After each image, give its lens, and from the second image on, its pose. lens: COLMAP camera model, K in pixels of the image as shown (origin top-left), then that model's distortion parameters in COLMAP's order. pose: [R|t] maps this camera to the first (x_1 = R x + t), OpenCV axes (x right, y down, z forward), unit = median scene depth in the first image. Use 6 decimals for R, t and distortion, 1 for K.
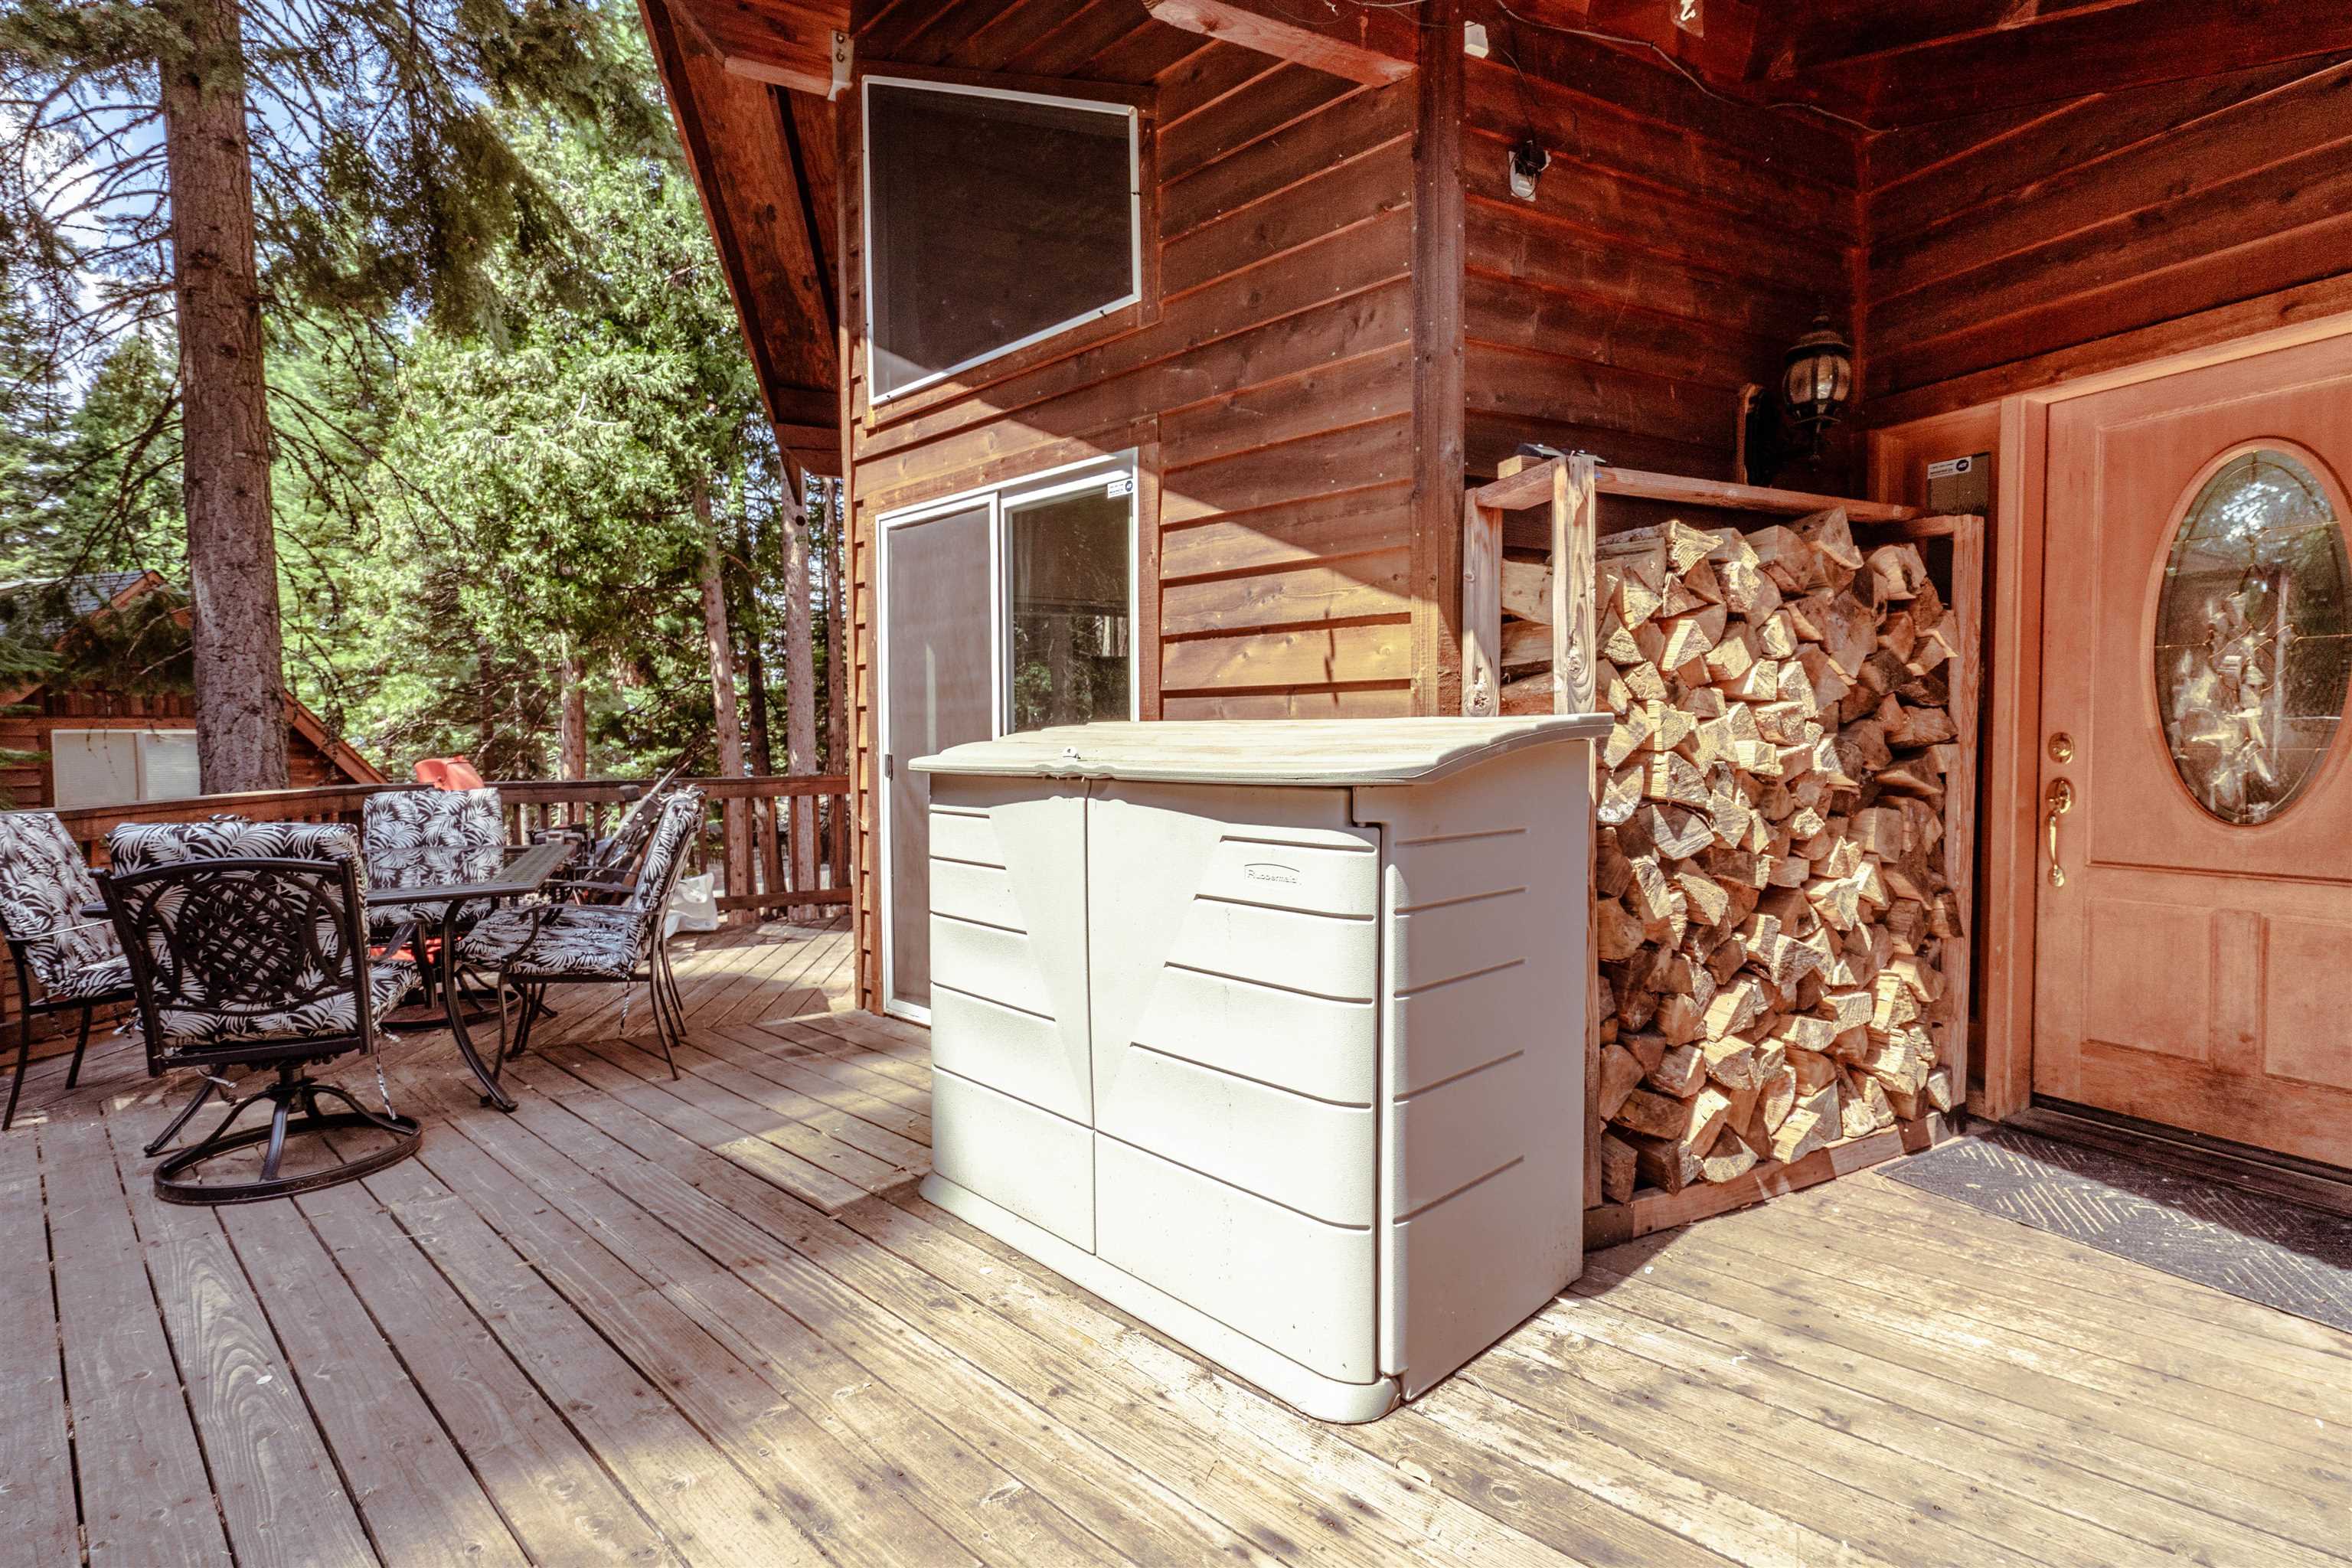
lens RADIAL K [[1075.4, 0, 1164.7], [0, 1075.4, 788.8], [0, 0, 1]] dist [-0.006268, 0.000222]
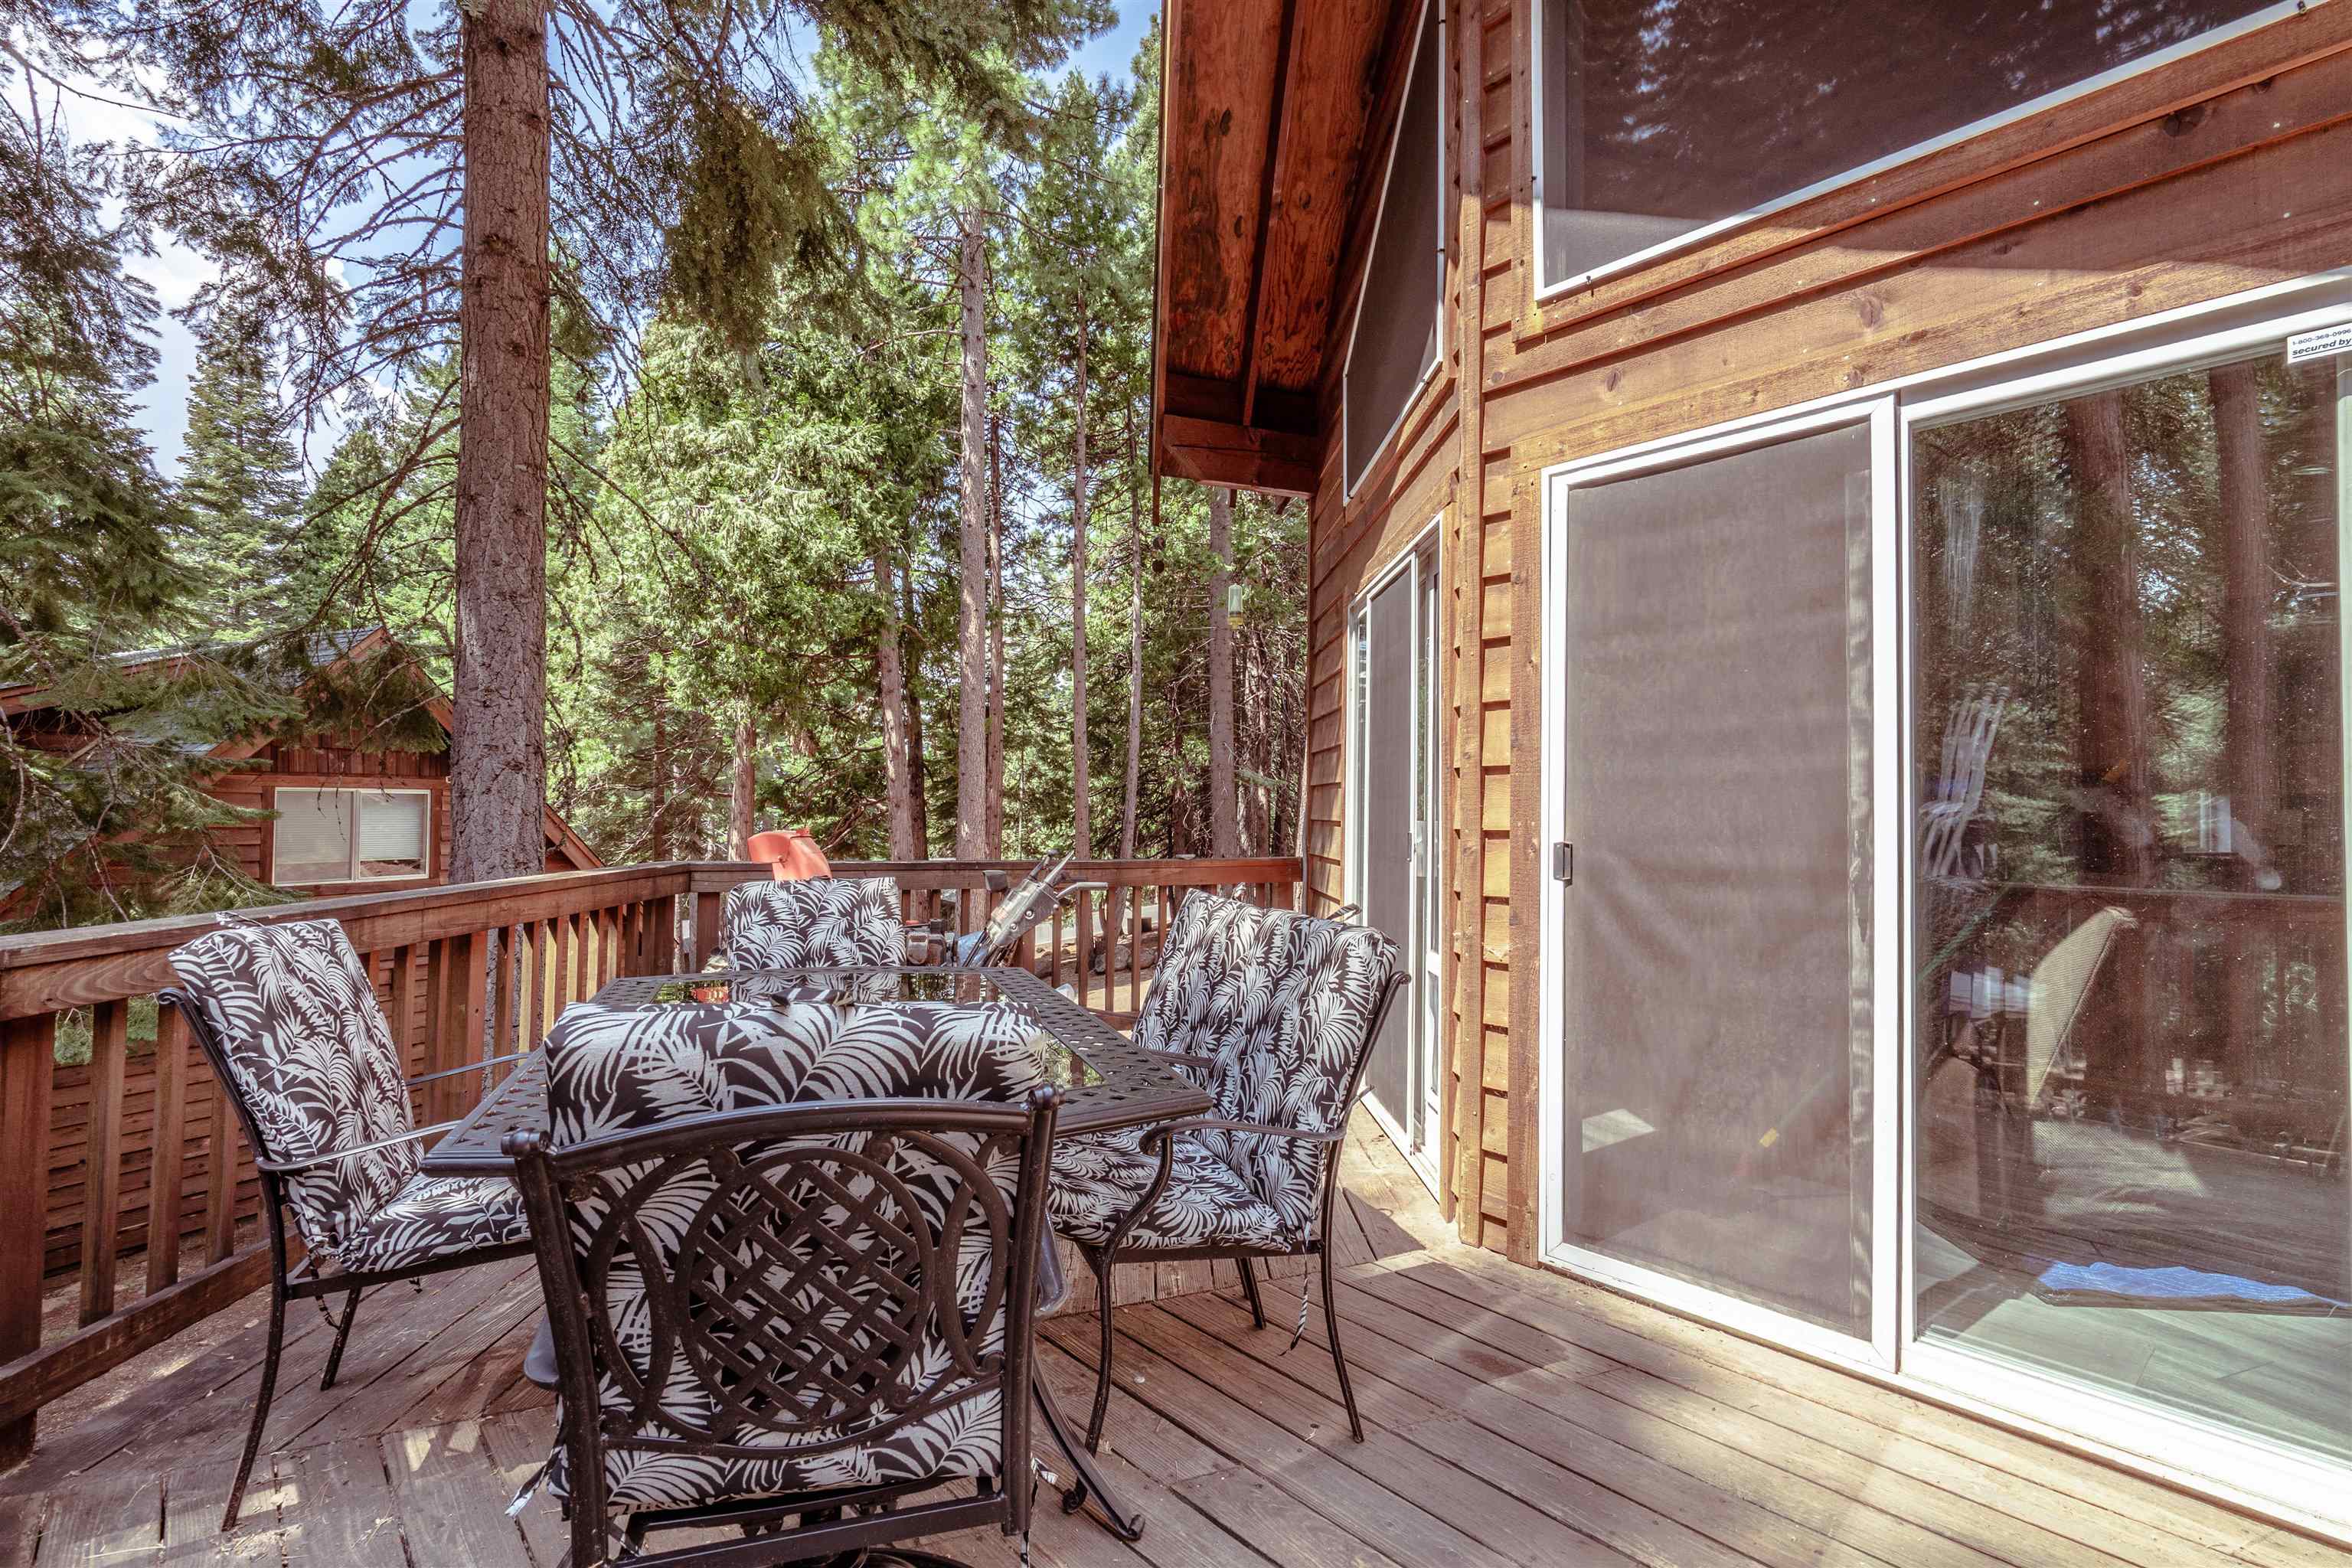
lens RADIAL K [[1075.4, 0, 1185.8], [0, 1075.4, 789.3], [0, 0, 1]] dist [-0.006268, 0.000222]
pose [[0.995483, 0.015298, -0.093703, -0.315256], [-0.021757, 0.997428, -0.068298, -0.012052], [0.092417, 0.070028, 0.993255, 0.272596]]
